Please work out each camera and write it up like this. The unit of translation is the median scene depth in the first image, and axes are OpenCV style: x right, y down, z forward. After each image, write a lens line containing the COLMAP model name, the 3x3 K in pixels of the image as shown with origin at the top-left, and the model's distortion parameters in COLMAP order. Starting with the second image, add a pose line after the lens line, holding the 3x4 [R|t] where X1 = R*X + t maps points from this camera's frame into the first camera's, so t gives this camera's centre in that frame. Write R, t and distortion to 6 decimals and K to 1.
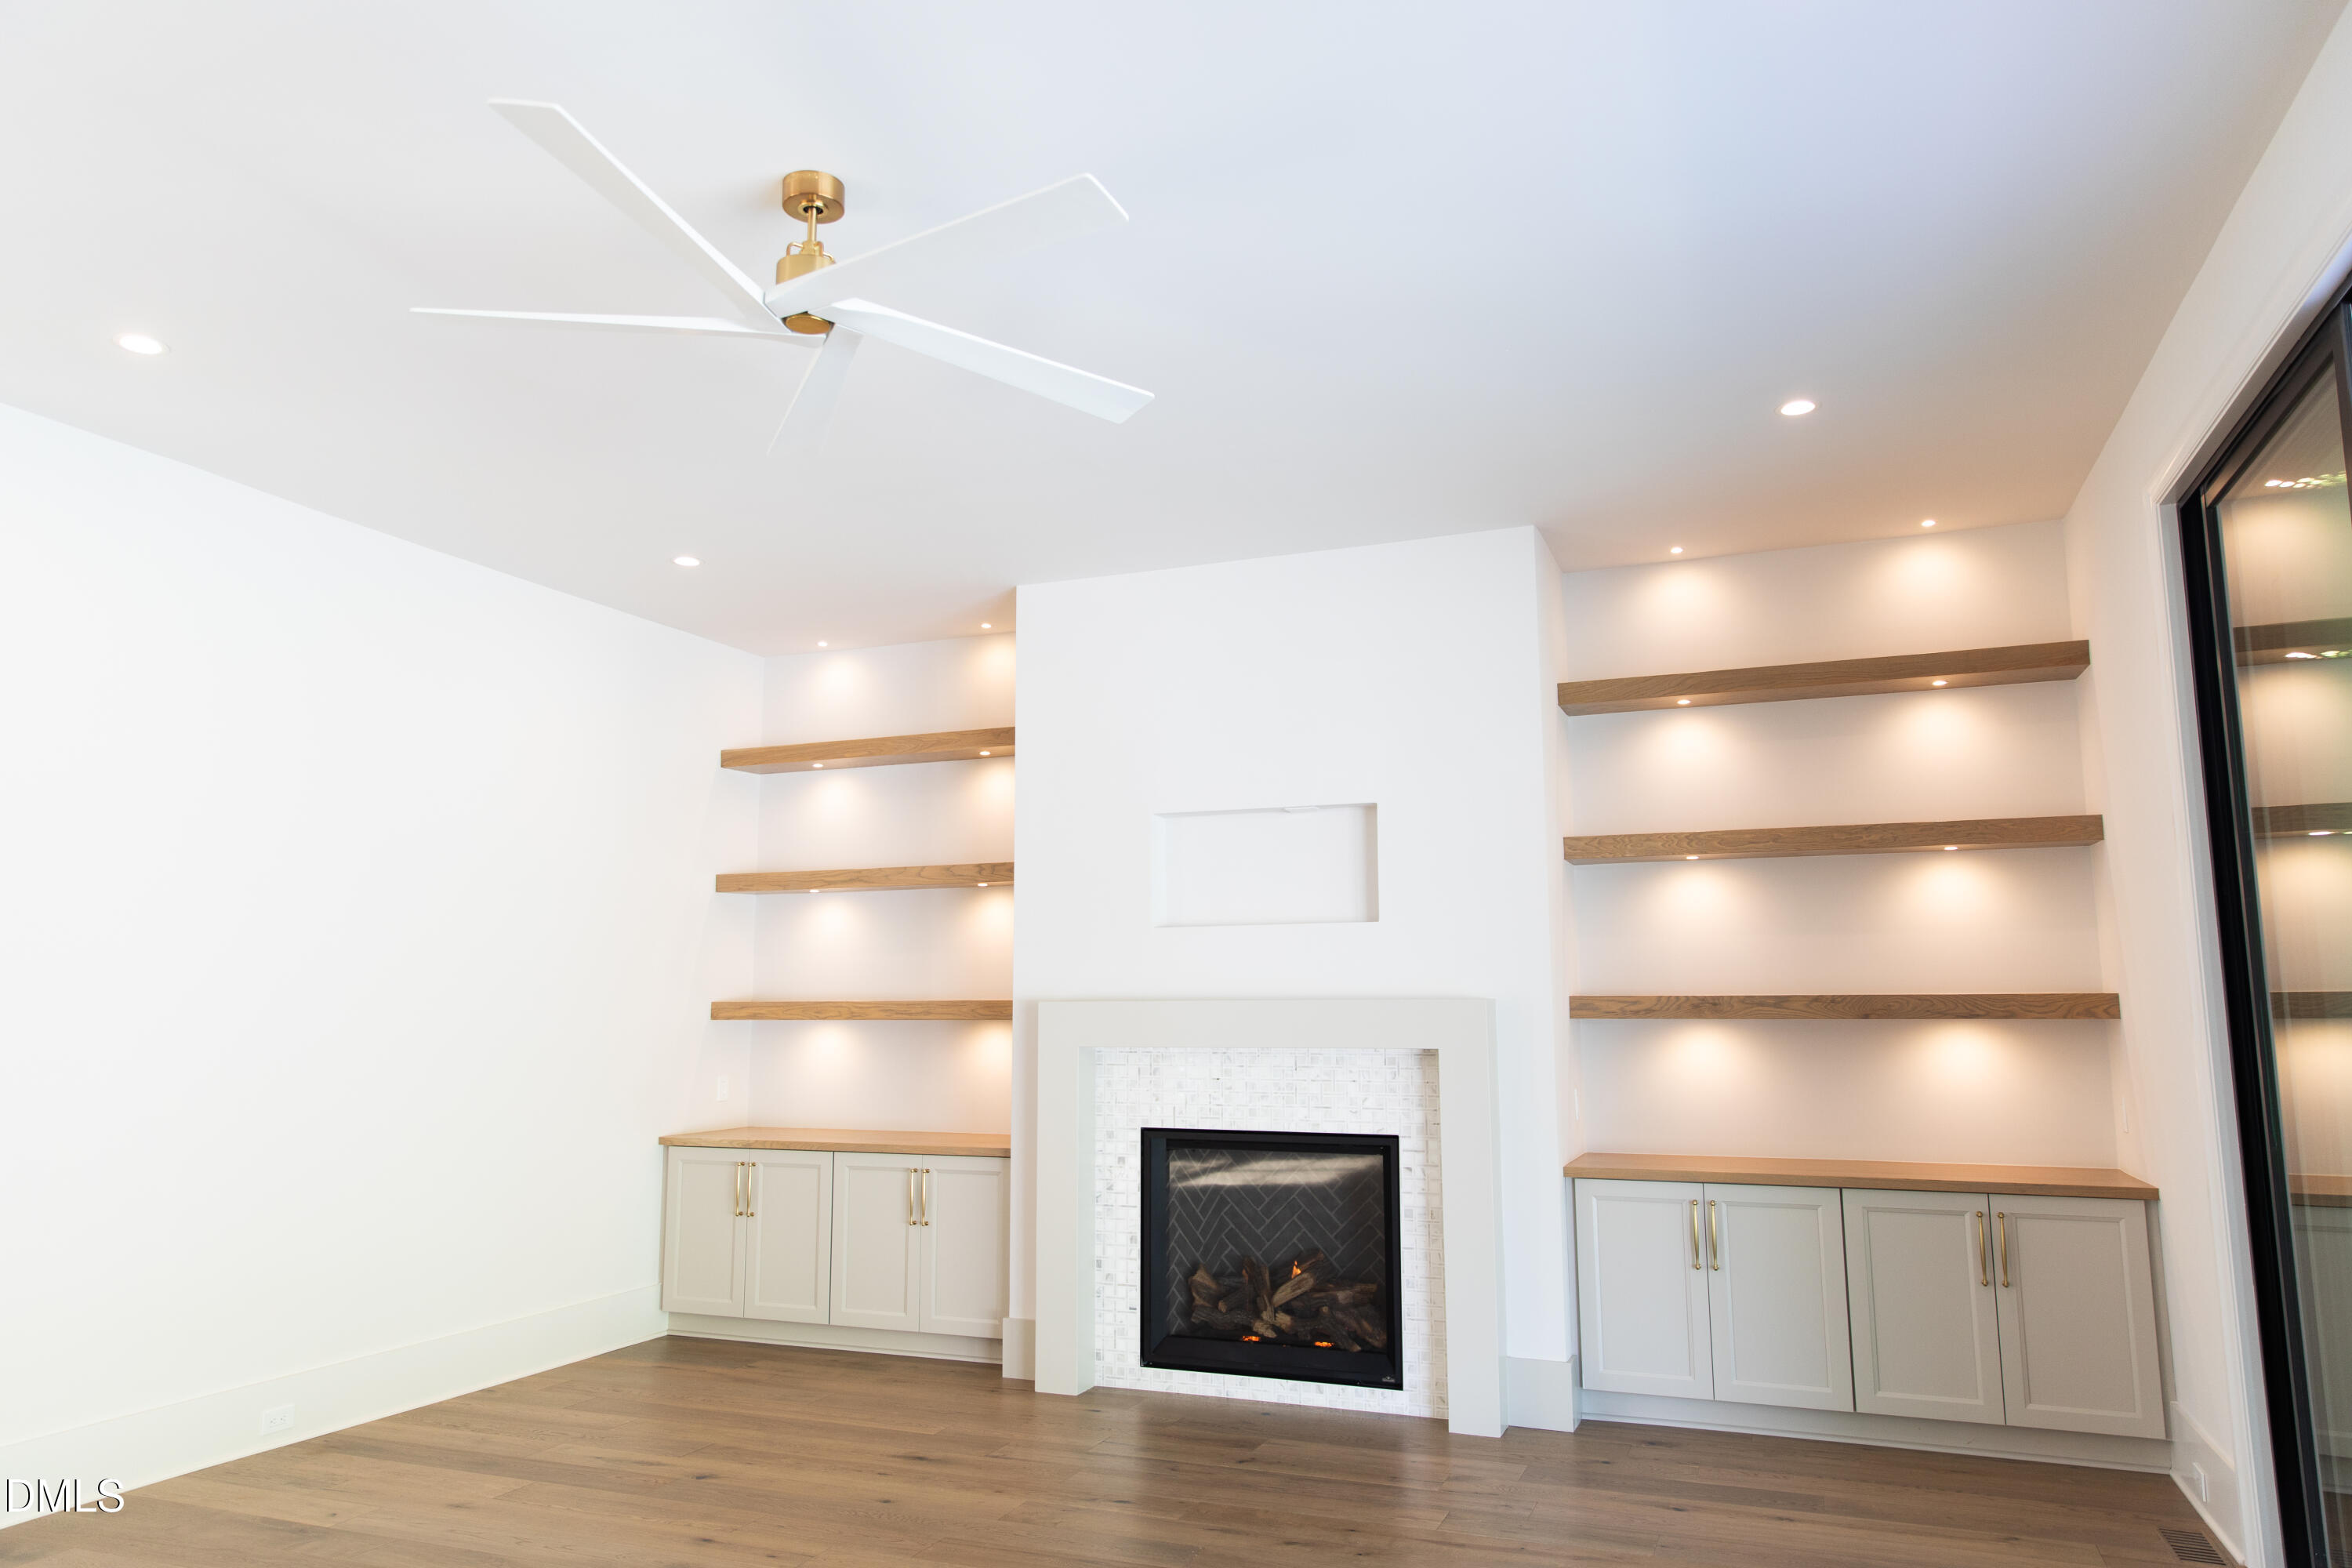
lens RADIAL K [[1584.6, 0, 1191.6], [0, 1584.6, 787.1], [0, 0, 1]] dist [0.017303, -0.011264]
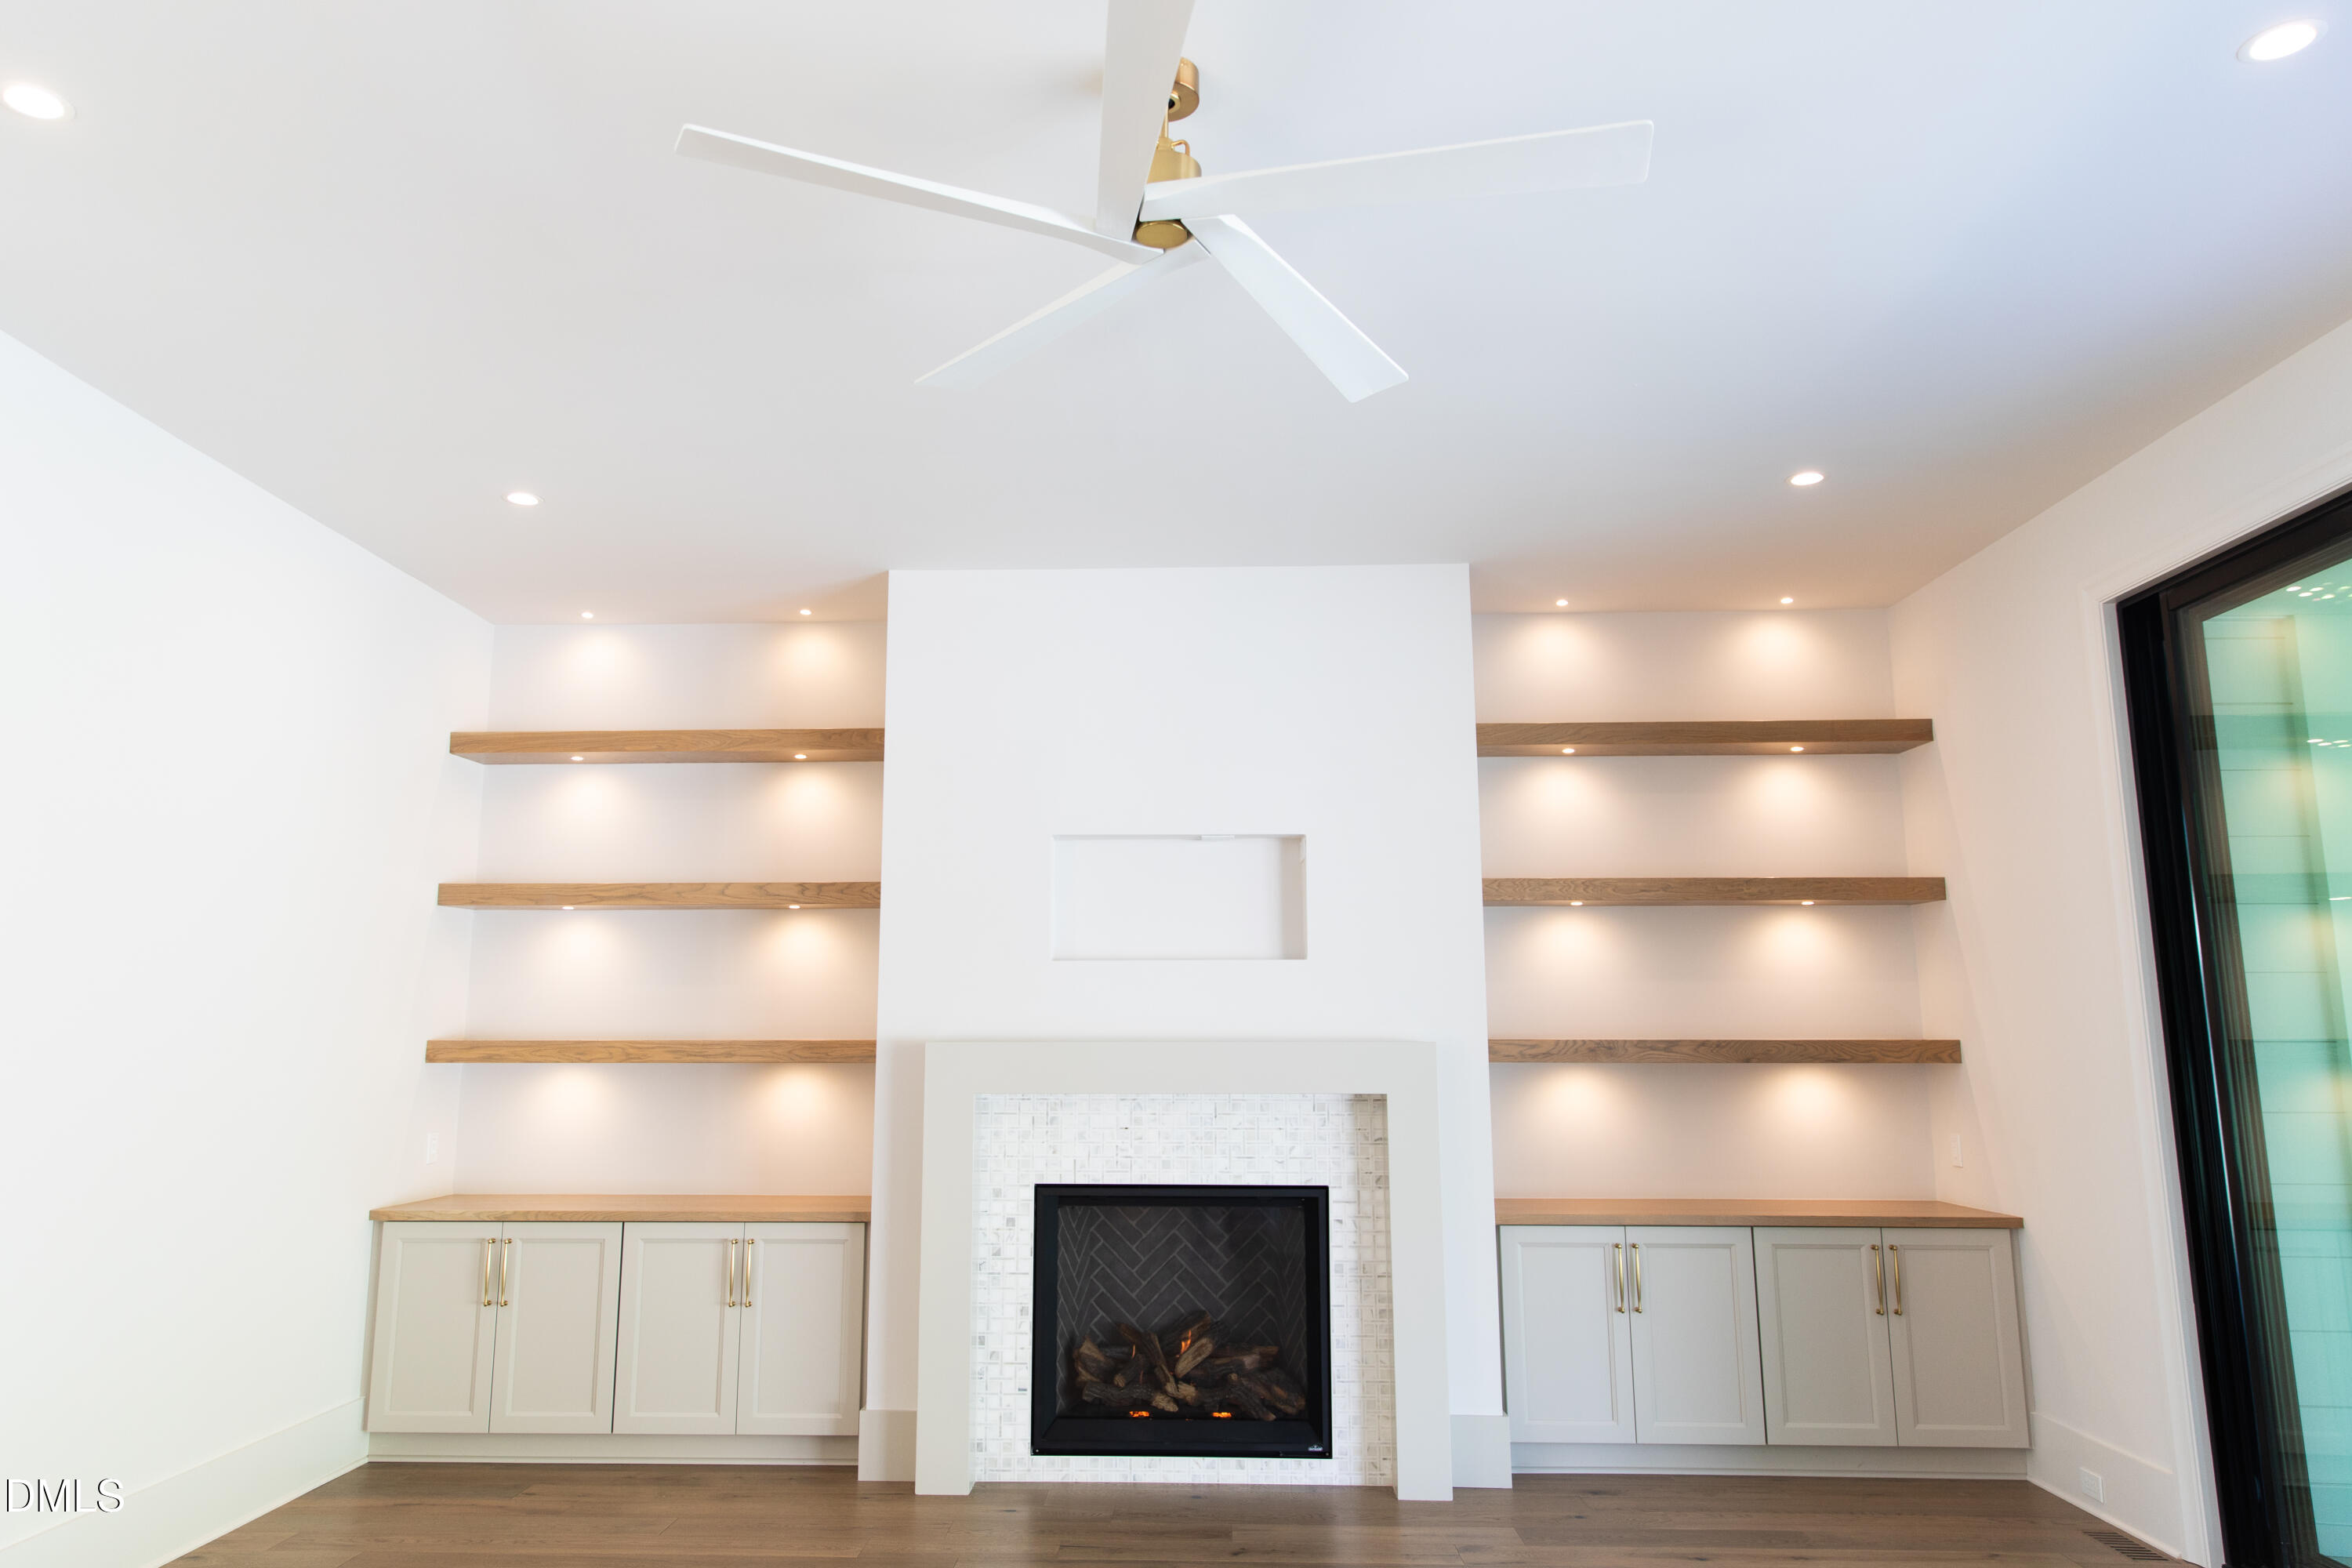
lens RADIAL K [[1584.6, 0, 1134.2], [0, 1584.6, 771.7], [0, 0, 1]] dist [0.017303, -0.011264]
pose [[0.939617, 0.061813, 0.336600, -0.300802], [-0.050695, 0.997842, -0.041727, 0.016817], [-0.338453, 0.022143, 0.940723, 0.133567]]
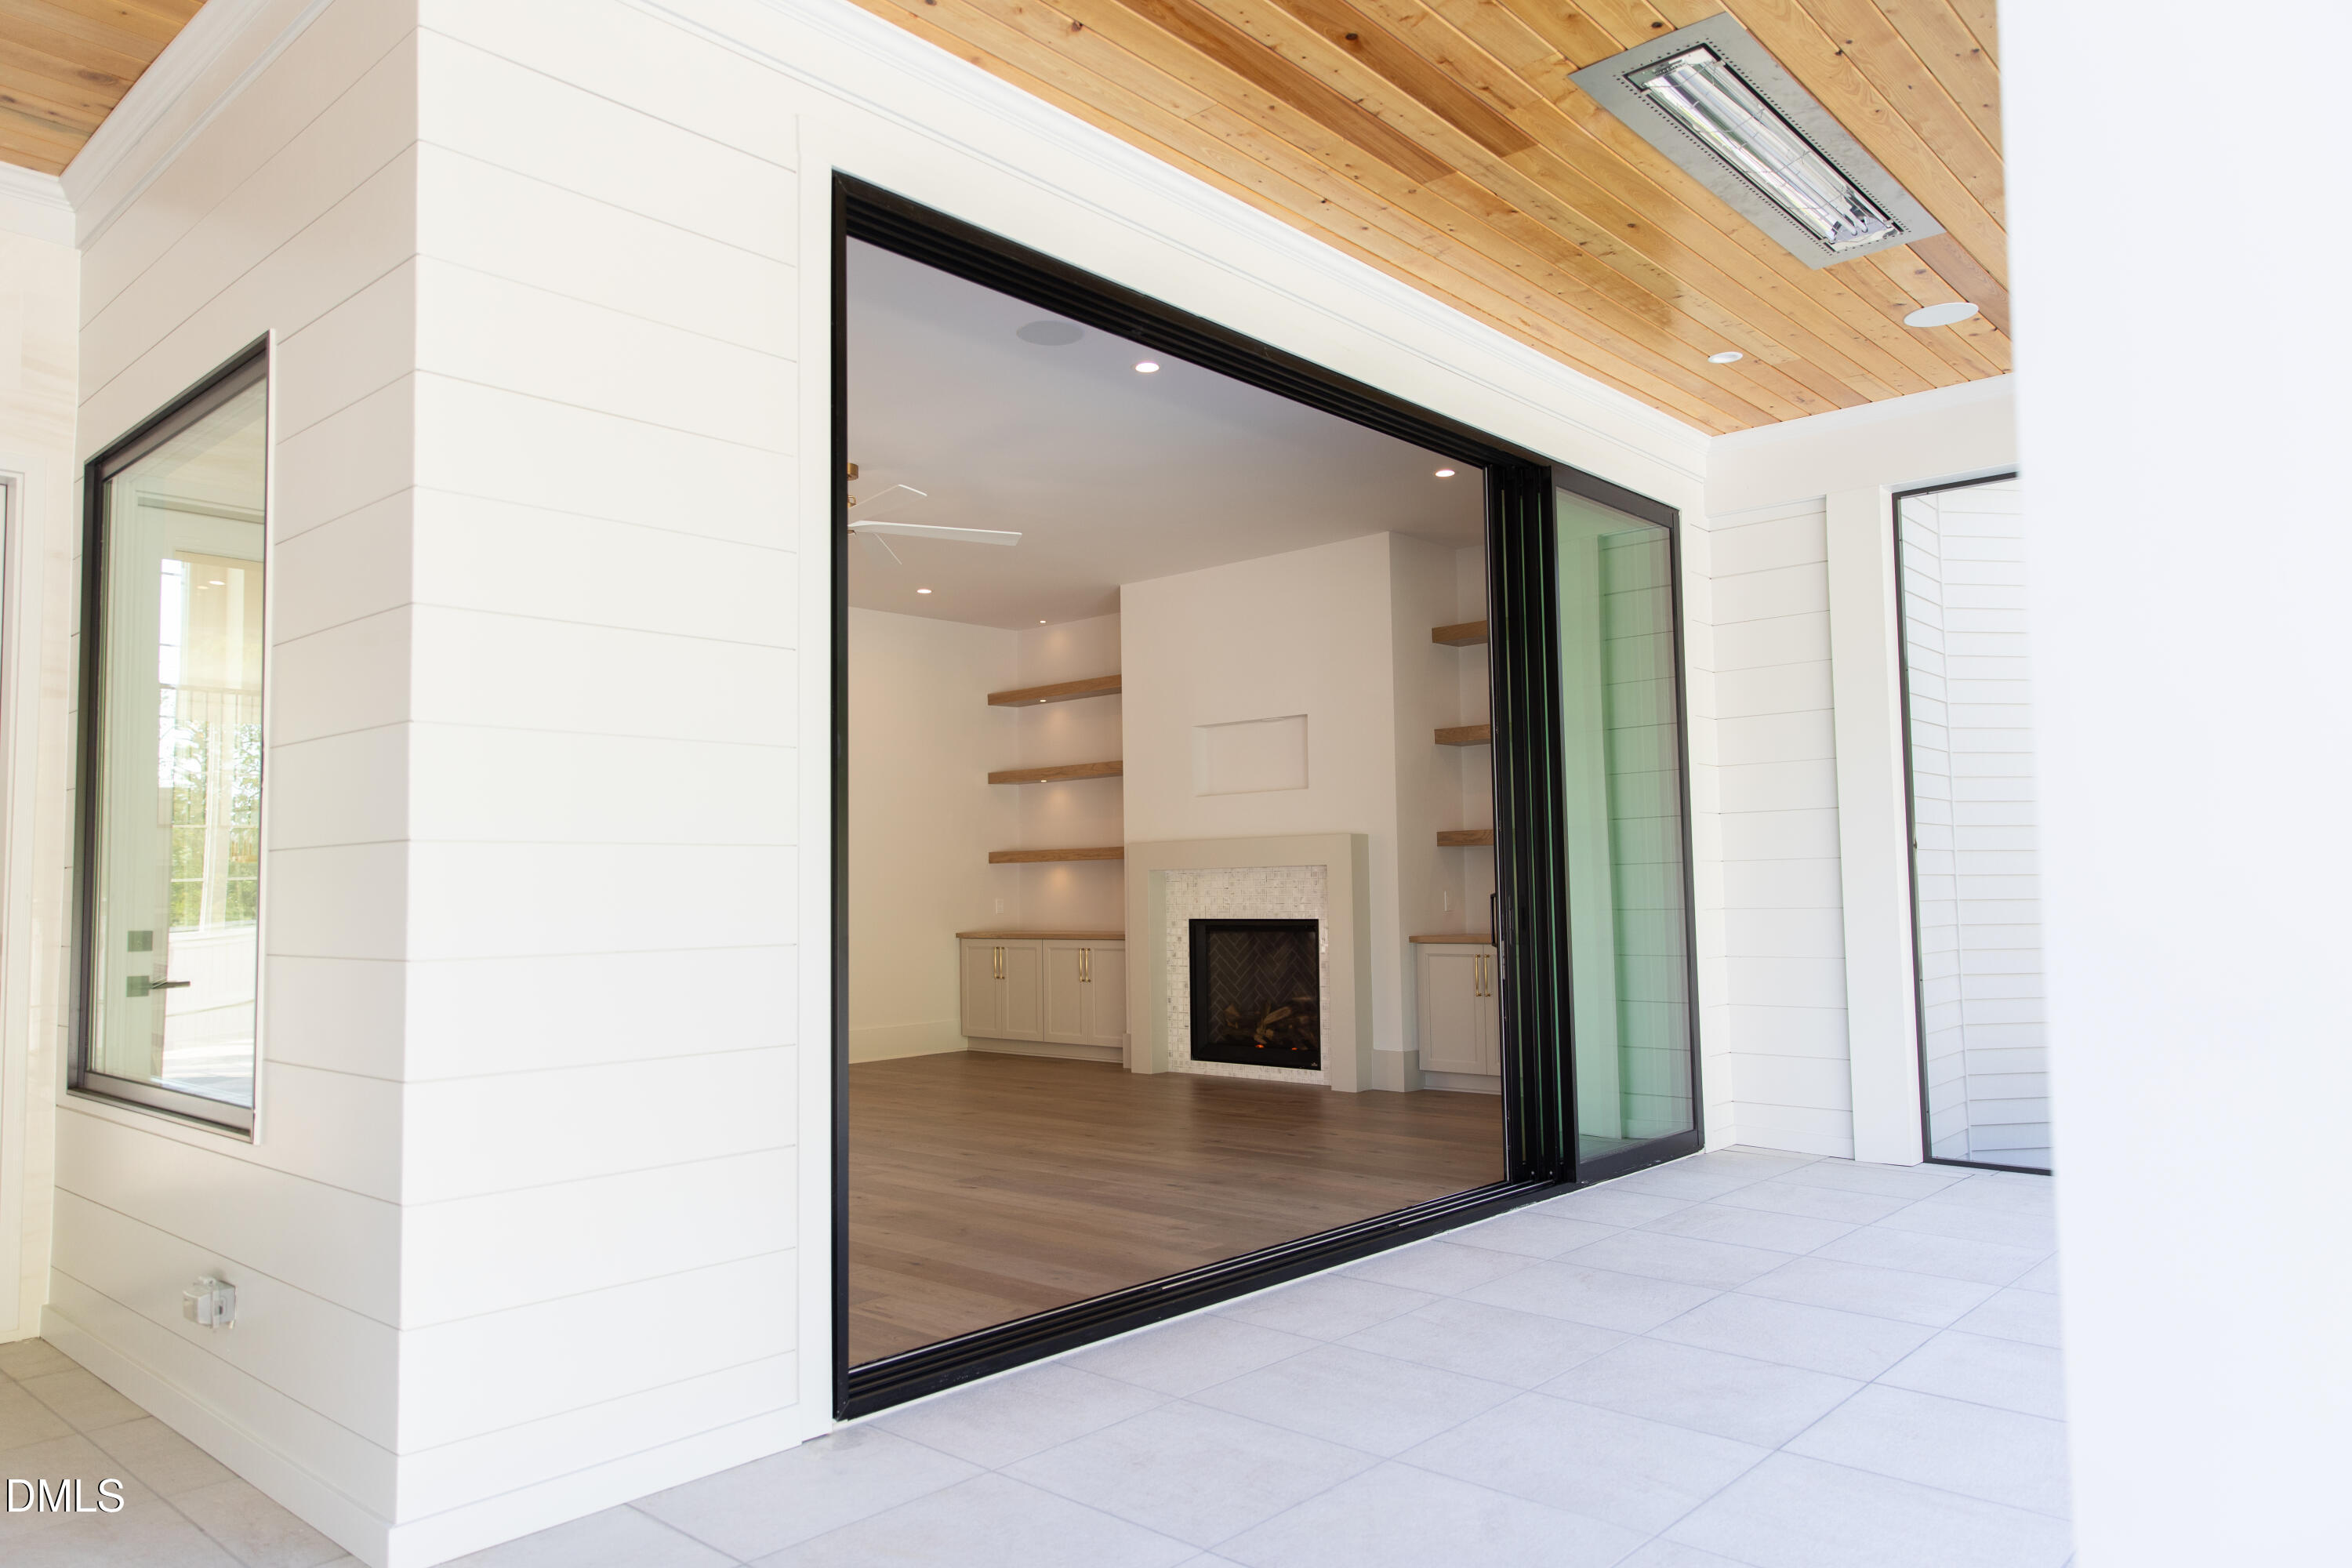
lens RADIAL K [[1584.6, 0, 1201.3], [0, 1584.6, 788.6], [0, 0, 1]] dist [0.017303, -0.011264]
pose [[0.941406, -0.034249, -0.335531, 0.543742], [0.060434, 0.995859, 0.067910, -0.030461], [0.331816, -0.084208, 0.939578, -0.532387]]
